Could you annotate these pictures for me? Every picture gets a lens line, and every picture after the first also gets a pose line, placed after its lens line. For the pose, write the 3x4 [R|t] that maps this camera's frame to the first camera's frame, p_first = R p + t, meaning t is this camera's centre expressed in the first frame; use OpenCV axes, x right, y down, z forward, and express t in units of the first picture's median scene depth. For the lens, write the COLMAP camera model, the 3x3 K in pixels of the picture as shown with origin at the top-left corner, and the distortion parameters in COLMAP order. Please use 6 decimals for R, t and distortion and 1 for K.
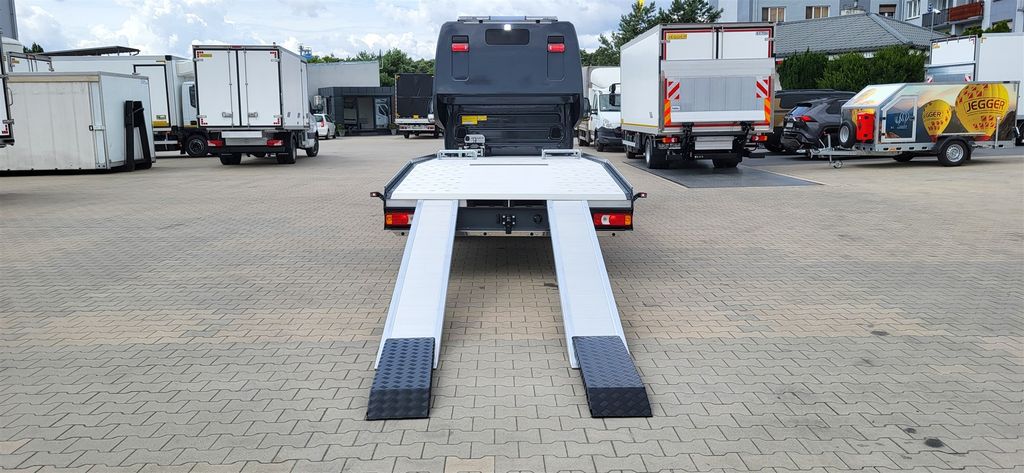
lens RADIAL K [[789.4, 0, 515.6], [0, 789.4, 214.5], [0, 0, 1]] dist [0.048806, -0.005871]
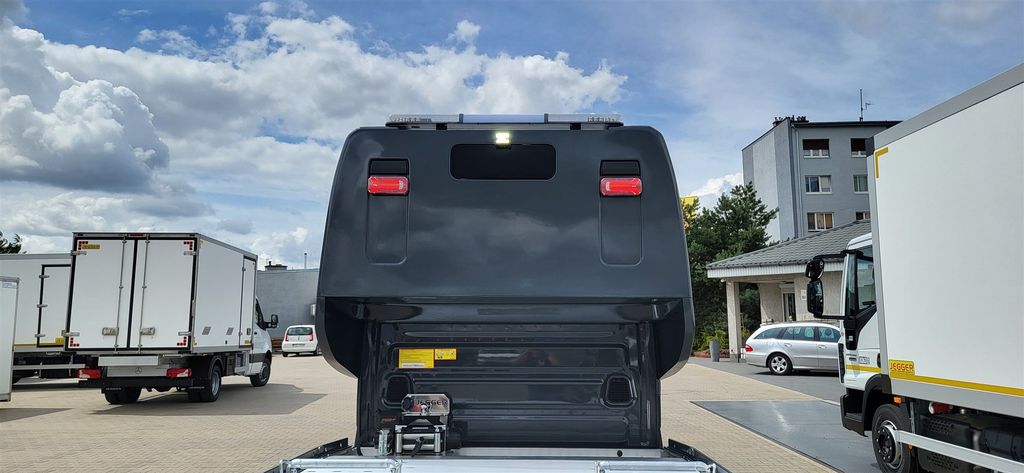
lens RADIAL K [[788.1, 0, 501.3], [0, 788.1, 215.8], [0, 0, 1]] dist [0.050781, -0.001231]
pose [[0.998796, 0.000514, -0.049054, 0.005068], [-0.013215, 0.965801, -0.258947, -0.049455], [0.047243, 0.259283, 0.964645, 0.335750]]
